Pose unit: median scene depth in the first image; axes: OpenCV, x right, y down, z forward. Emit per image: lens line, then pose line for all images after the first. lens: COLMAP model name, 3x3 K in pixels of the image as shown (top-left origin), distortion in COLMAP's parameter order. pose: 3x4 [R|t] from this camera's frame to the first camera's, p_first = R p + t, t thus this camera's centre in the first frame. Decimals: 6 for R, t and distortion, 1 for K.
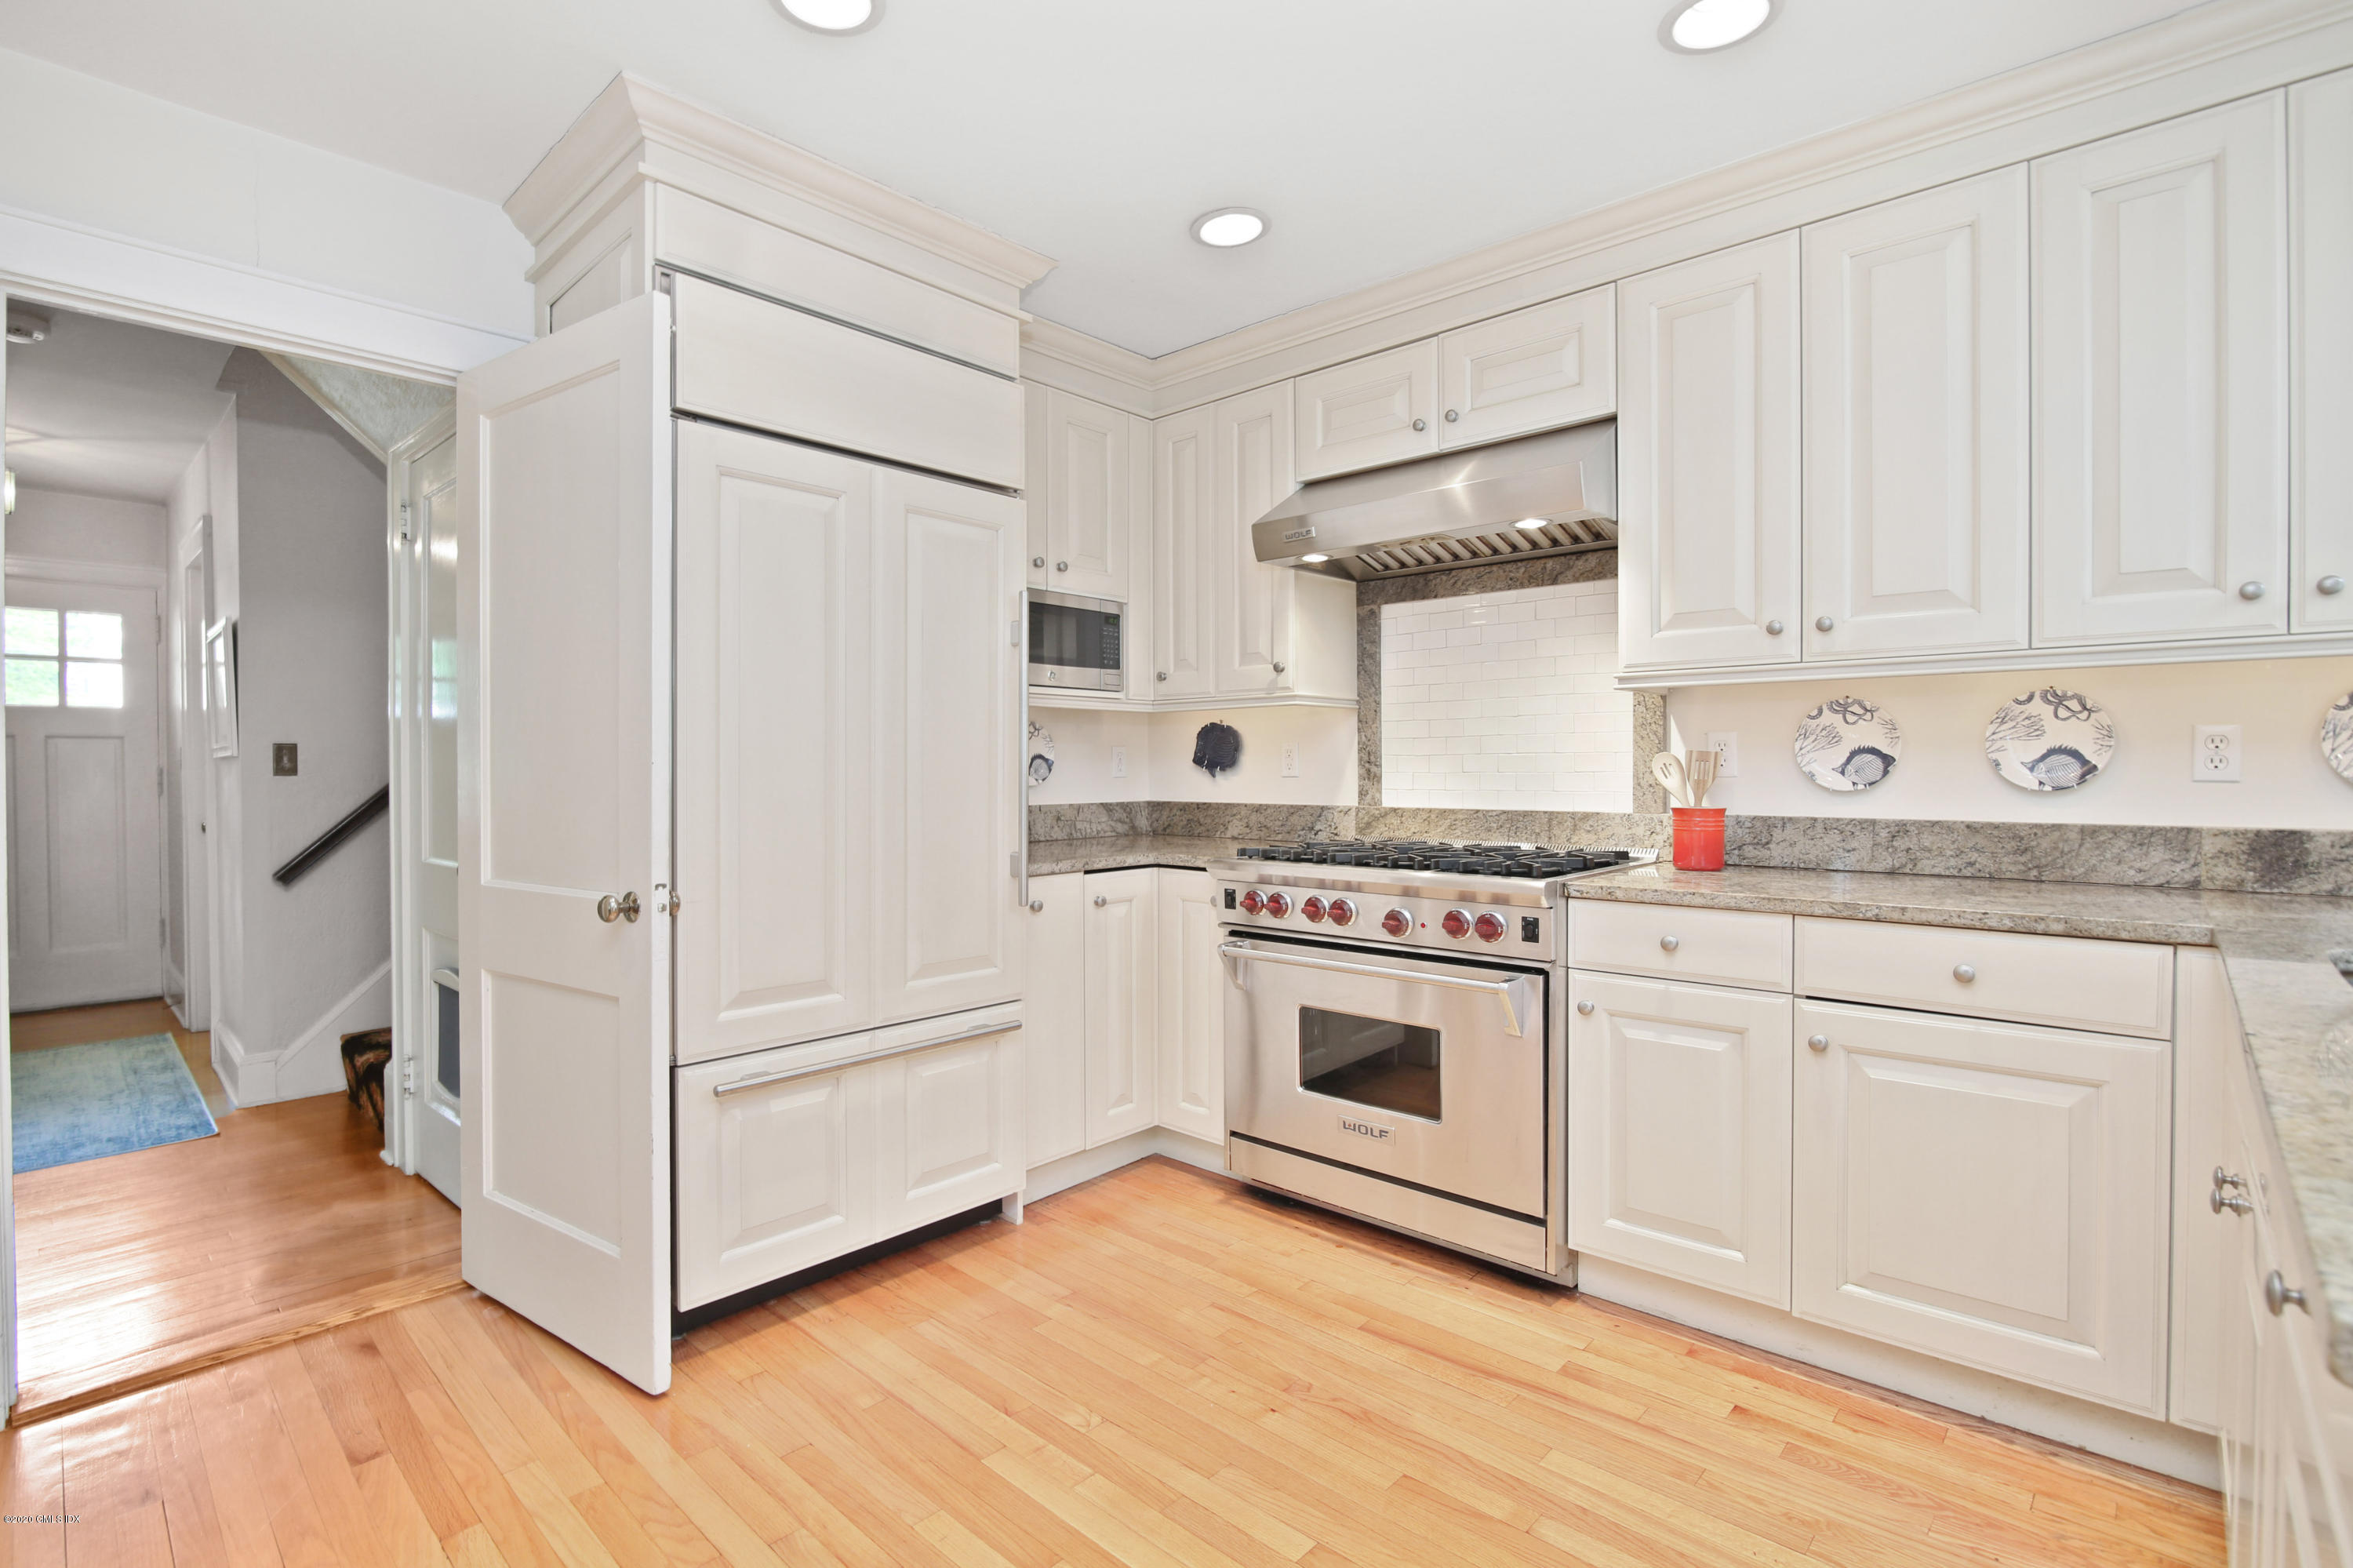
lens RADIAL K [[1084.6, 0, 1148.0], [0, 1084.6, 782.3], [0, 0, 1]] dist [-0.018709, -0.000007]
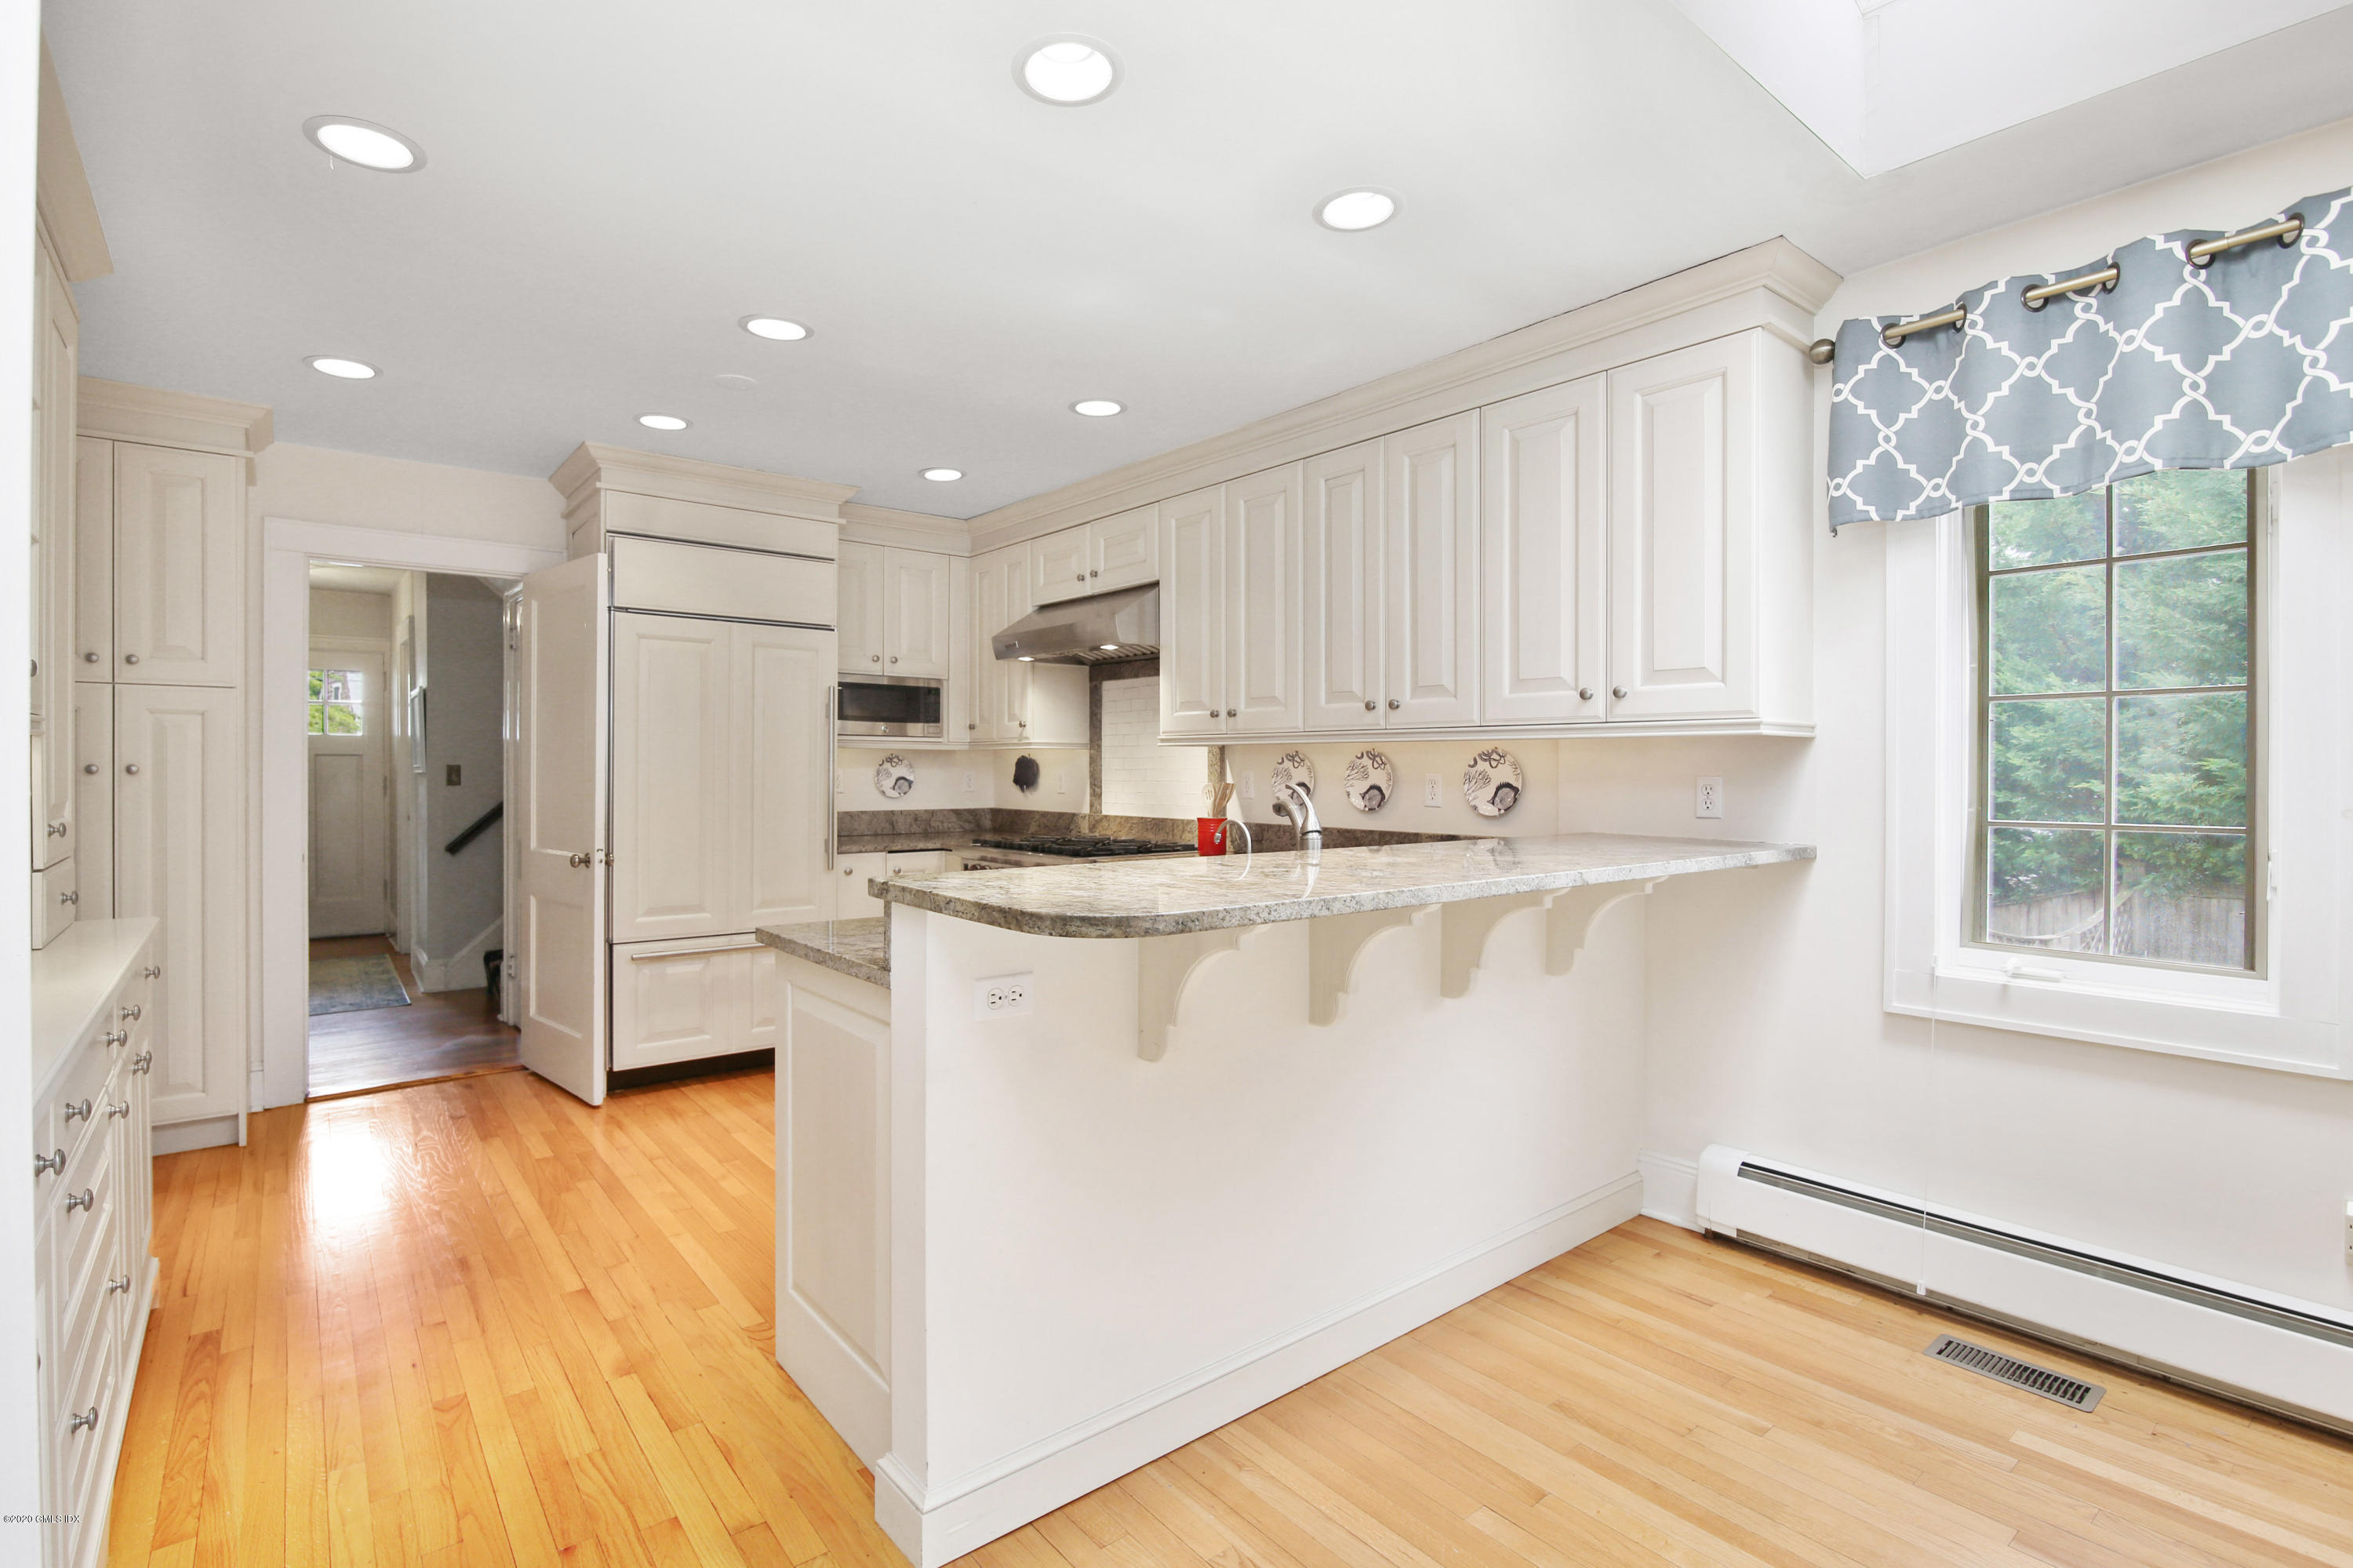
lens RADIAL K [[1084.6, 0, 1148.0], [0, 1084.6, 782.3], [0, 0, 1]] dist [-0.018709, -0.000007]
pose [[0.990779, 0.008624, -0.135212, 0.507209], [-0.008797, 0.999961, -0.000685, -0.022849], [0.135201, 0.001869, 0.990816, -0.519298]]
